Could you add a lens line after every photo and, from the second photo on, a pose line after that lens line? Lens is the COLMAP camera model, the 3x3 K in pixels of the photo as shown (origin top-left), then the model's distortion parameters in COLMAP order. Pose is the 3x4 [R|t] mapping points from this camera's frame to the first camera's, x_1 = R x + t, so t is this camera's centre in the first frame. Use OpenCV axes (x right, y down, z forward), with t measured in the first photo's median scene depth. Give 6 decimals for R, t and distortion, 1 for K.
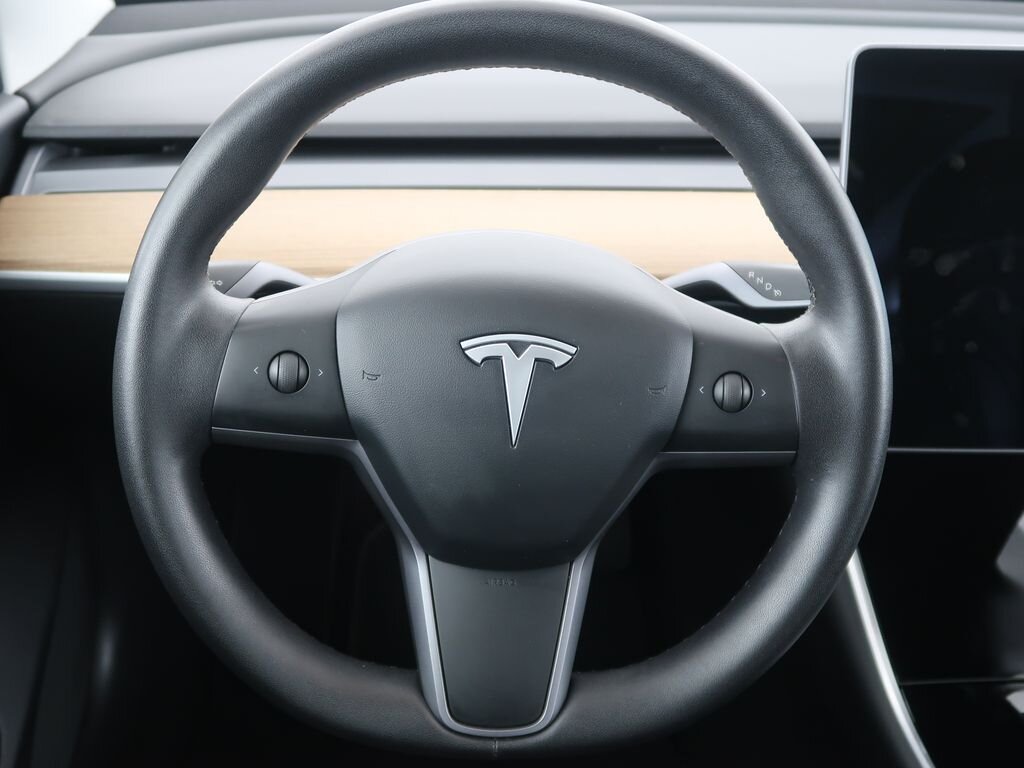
lens RADIAL K [[809.4, 0, 517.9], [0, 809.4, 377.3], [0, 0, 1]] dist [0.009077, -0.005709]
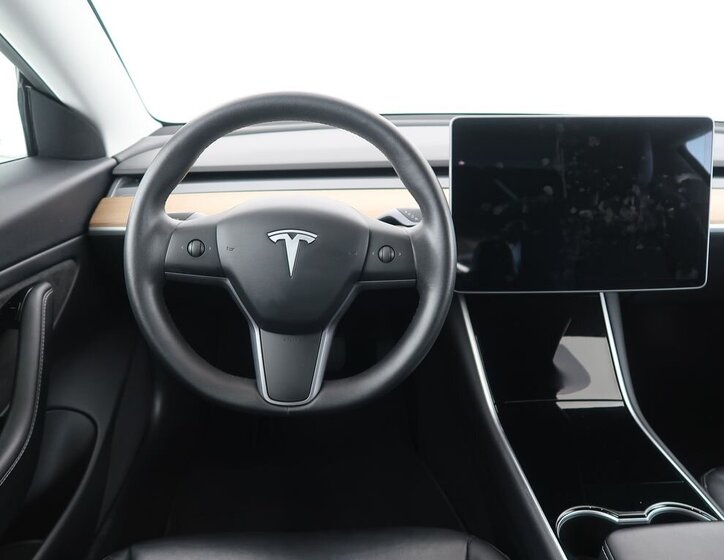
lens RADIAL K [[366.1, 0, 355.7], [0, 366.1, 286.6], [0, 0, 1]] dist [-0.002754, -0.000679]
pose [[0.999112, -0.021965, -0.035953, 0.211472], [0.020035, 0.998384, -0.053186, 0.165377], [0.037063, 0.052419, 0.997937, -0.049017]]
